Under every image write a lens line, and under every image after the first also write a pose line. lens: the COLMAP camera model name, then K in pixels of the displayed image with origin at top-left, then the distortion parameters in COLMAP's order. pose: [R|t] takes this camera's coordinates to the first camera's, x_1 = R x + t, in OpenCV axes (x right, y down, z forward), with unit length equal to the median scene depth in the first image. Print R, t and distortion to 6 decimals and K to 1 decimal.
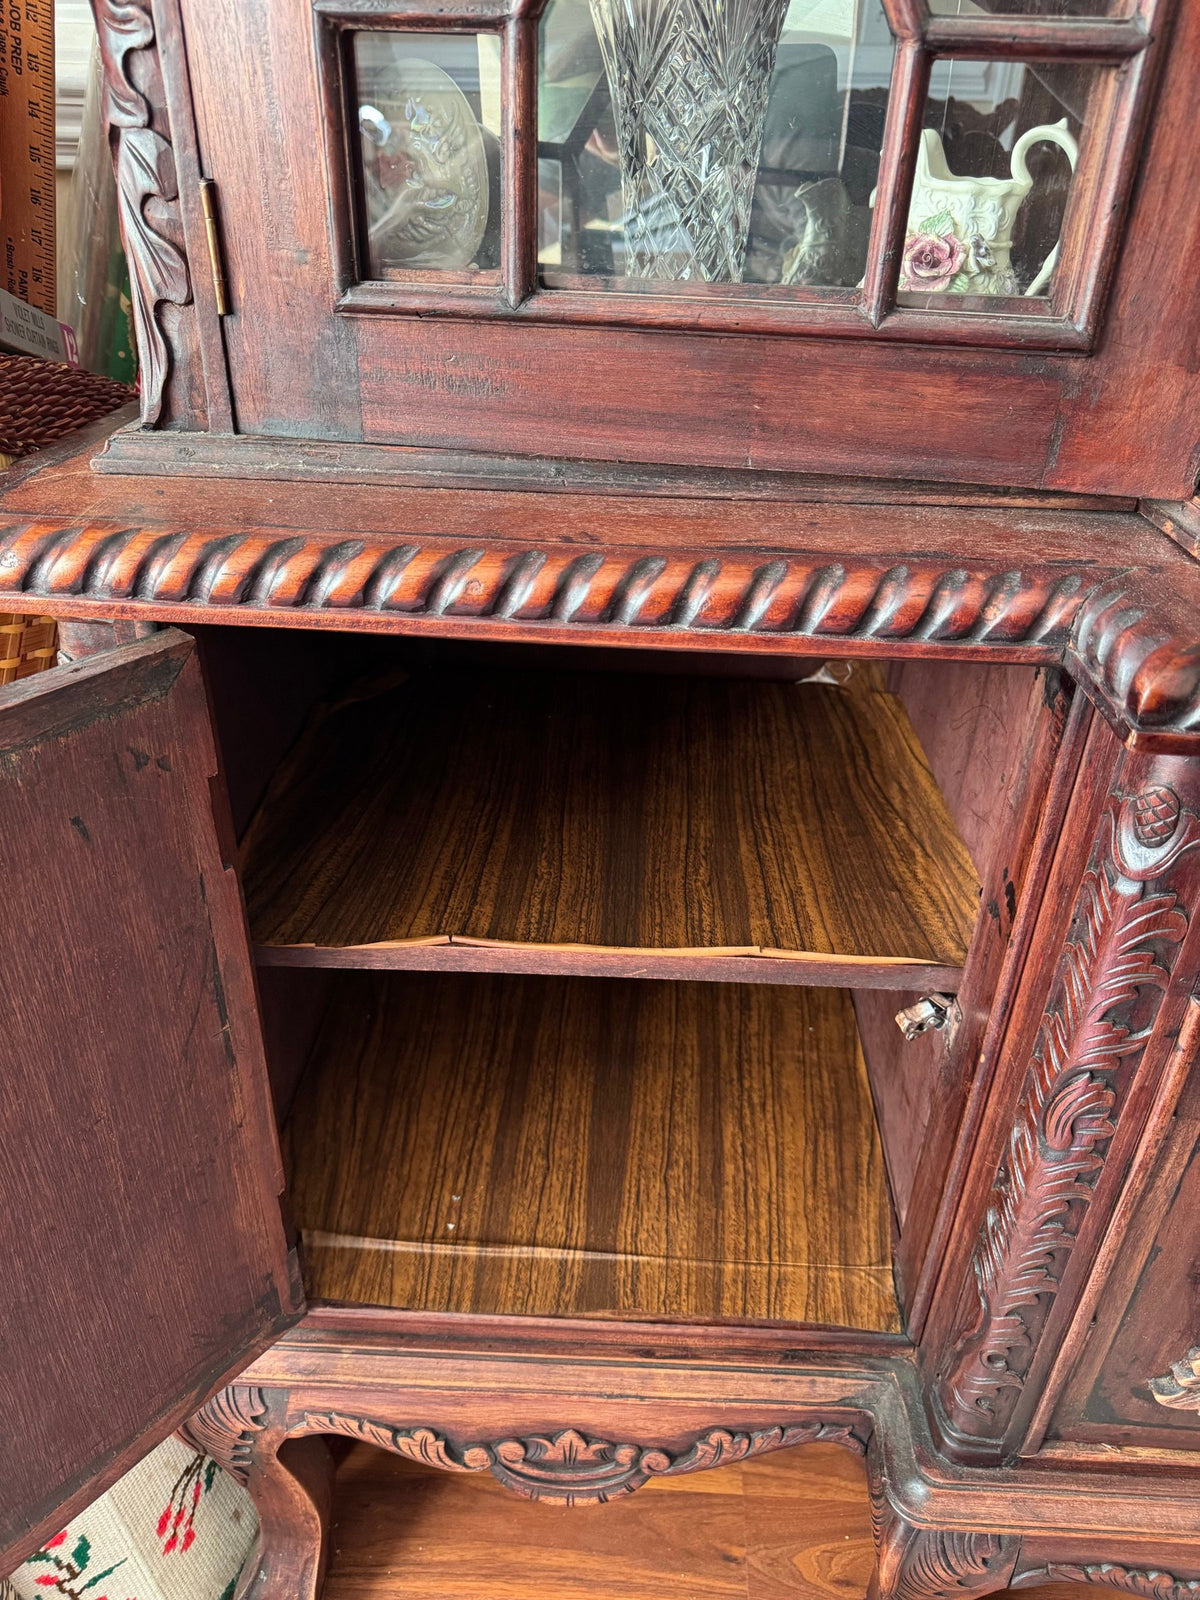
lens RADIAL K [[1132.9, 0, 600.0], [0, 1132.9, 800.0], [0, 0, 1]] dist [-0.004681, -0.004241]
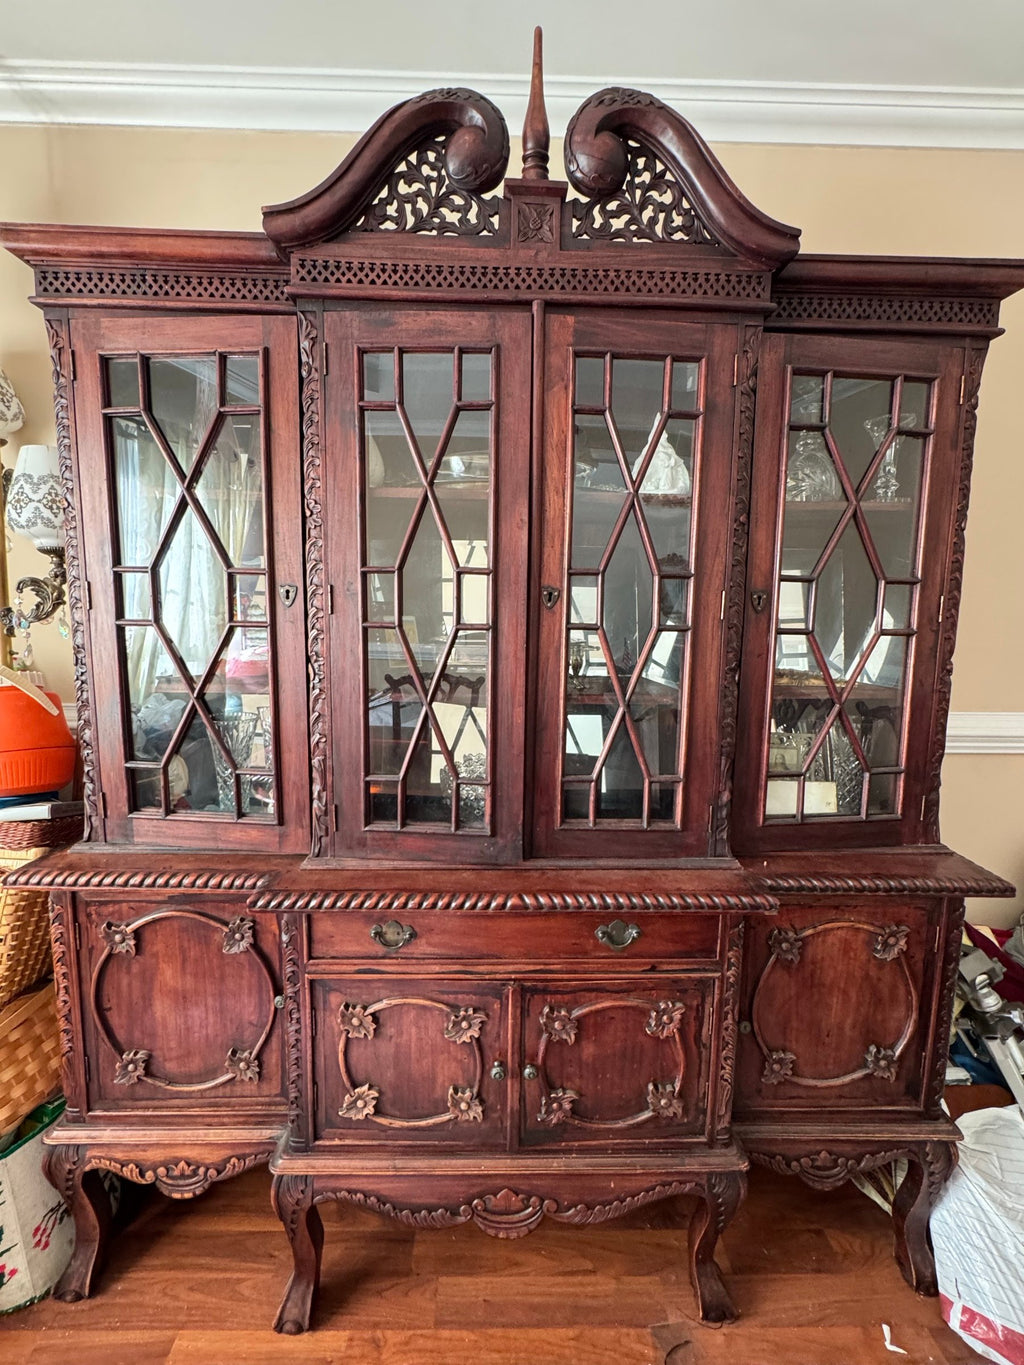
lens RADIAL K [[616.4, 0, 512.0], [0, 616.4, 682.5], [0, 0, 1]] dist [-0.000617, 0.000195]
pose [[0.998179, -0.017897, 0.057614, 0.769544], [0.039093, 0.919243, -0.391744, 0.069302], [-0.045950, 0.393283, 0.918269, -1.027940]]
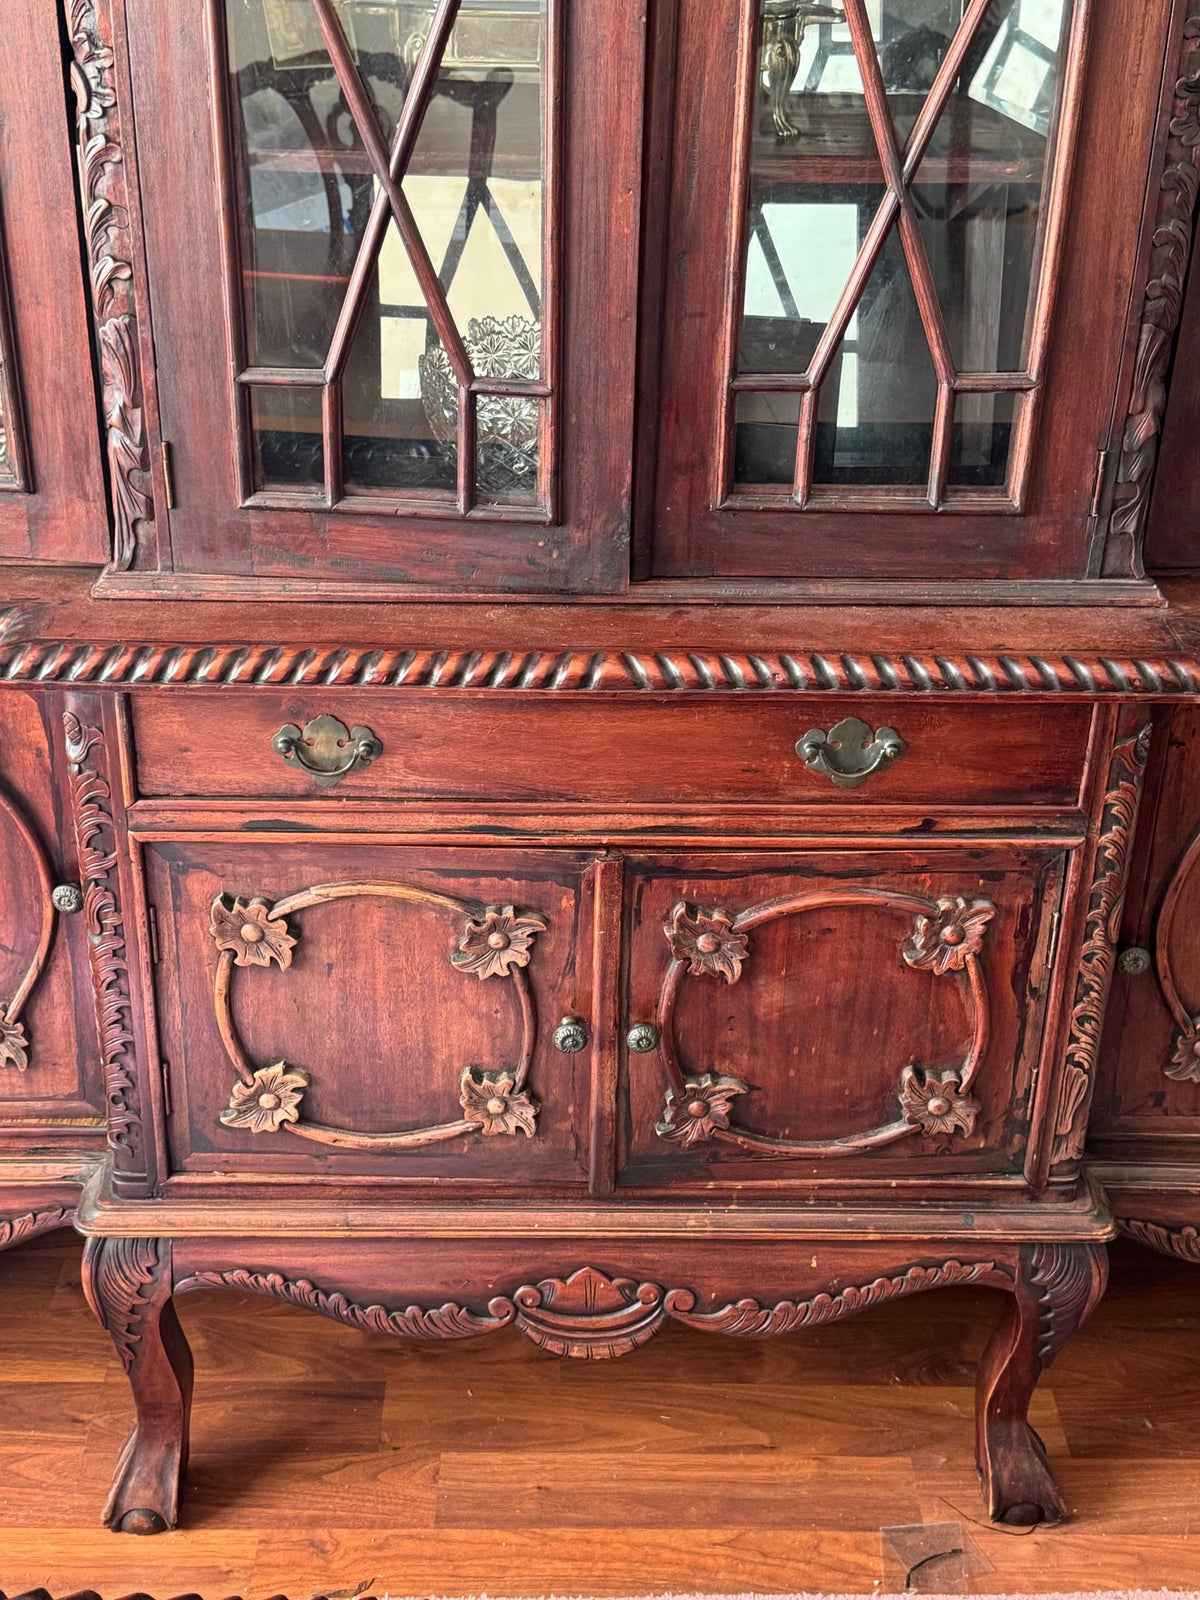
lens RADIAL K [[2031.4, 0, 593.7], [0, 2031.4, 812.4], [0, 0, 1]] dist [0.191054, -0.457482]
pose [[0.998398, -0.030209, 0.047840, 0.730653], [0.032671, 0.998137, -0.051537, 0.223057], [-0.046194, 0.053018, 0.997525, -1.539795]]
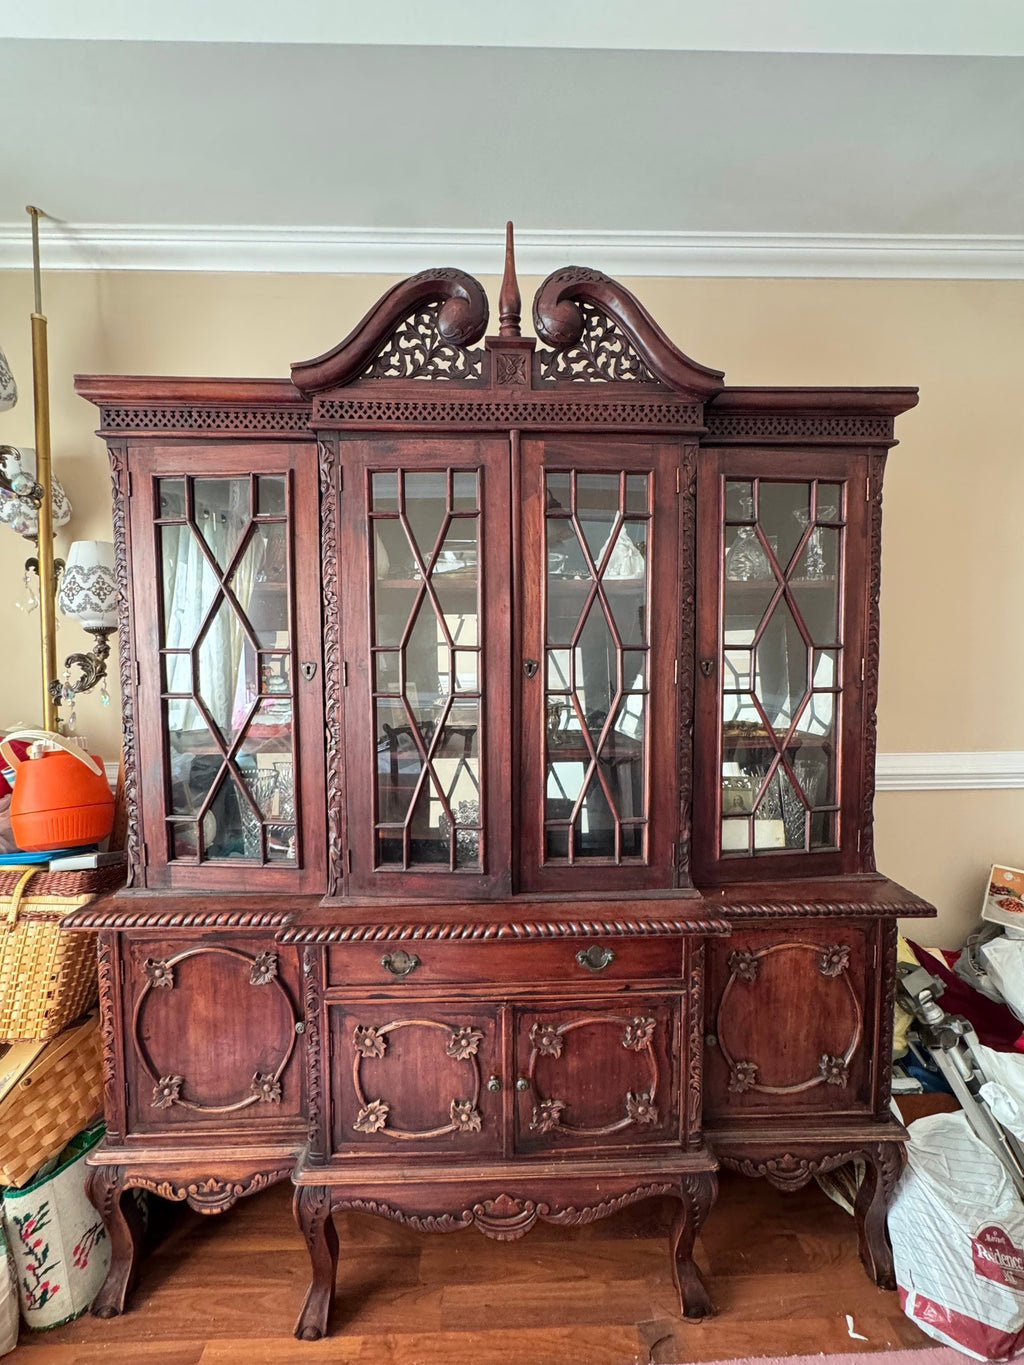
lens RADIAL K [[616.4, 0, 512.0], [0, 616.4, 682.5], [0, 0, 1]] dist [-0.000617, 0.000195]
pose [[0.996971, -0.034121, 0.069889, 0.773739], [0.061913, 0.892055, -0.447666, 0.125544], [-0.047070, 0.450637, 0.891465, -1.304293]]
